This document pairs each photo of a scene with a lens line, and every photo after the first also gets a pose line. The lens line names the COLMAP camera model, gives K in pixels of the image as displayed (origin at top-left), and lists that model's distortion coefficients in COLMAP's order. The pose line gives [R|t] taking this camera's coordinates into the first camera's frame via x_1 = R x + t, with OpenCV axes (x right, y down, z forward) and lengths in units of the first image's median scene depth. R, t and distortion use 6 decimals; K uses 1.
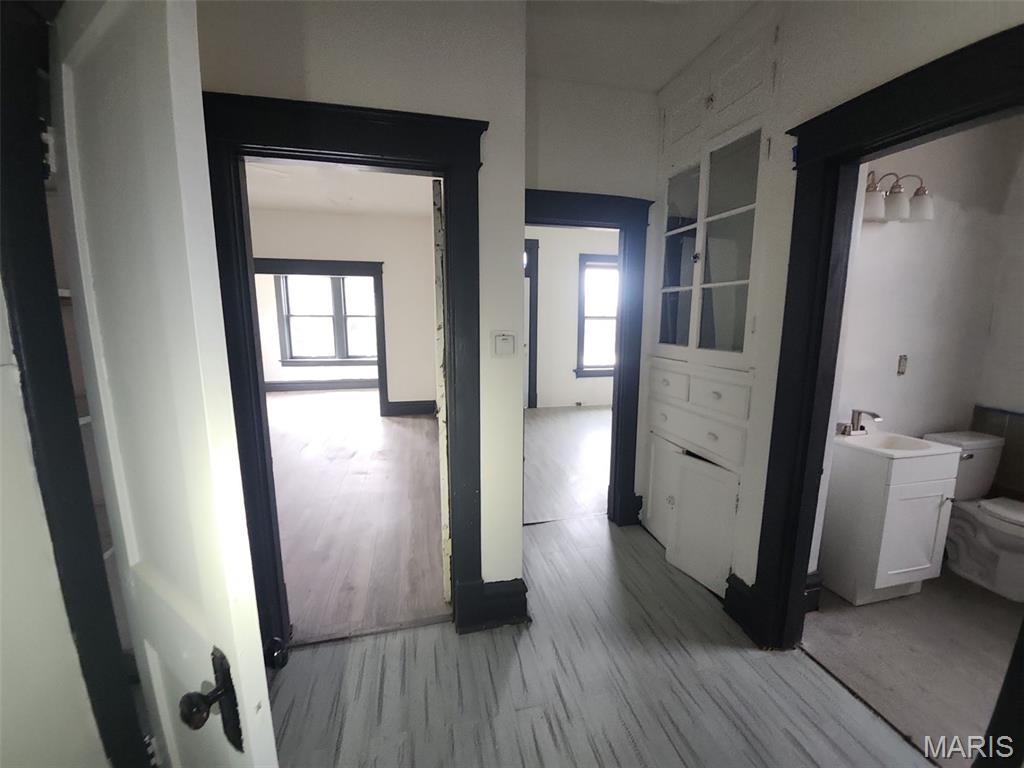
lens RADIAL K [[408.5, 0, 518.0], [0, 408.5, 380.3], [0, 0, 1]] dist [-0.014370, -0.000340]
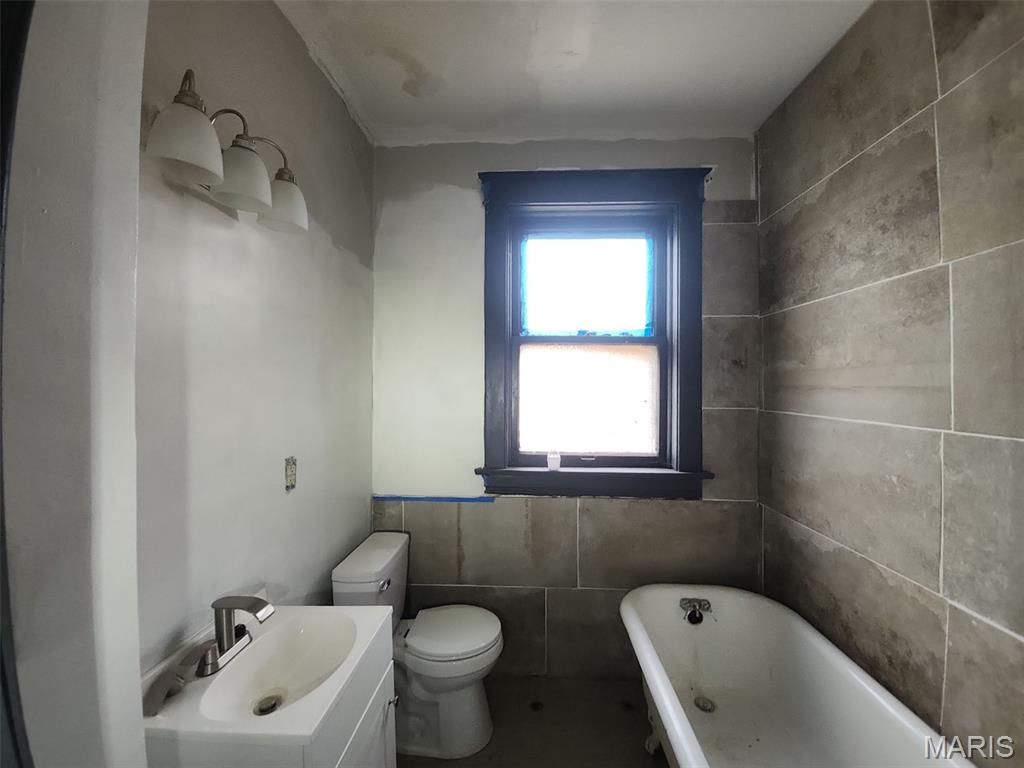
lens RADIAL K [[408.5, 0, 518.0], [0, 408.5, 380.3], [0, 0, 1]] dist [-0.014370, -0.000340]
pose [[0.275393, 0.000057, 0.961332, 0.482447], [0.149704, 0.987798, -0.042944, -0.101041], [-0.949604, 0.155742, 0.272024, 0.510867]]
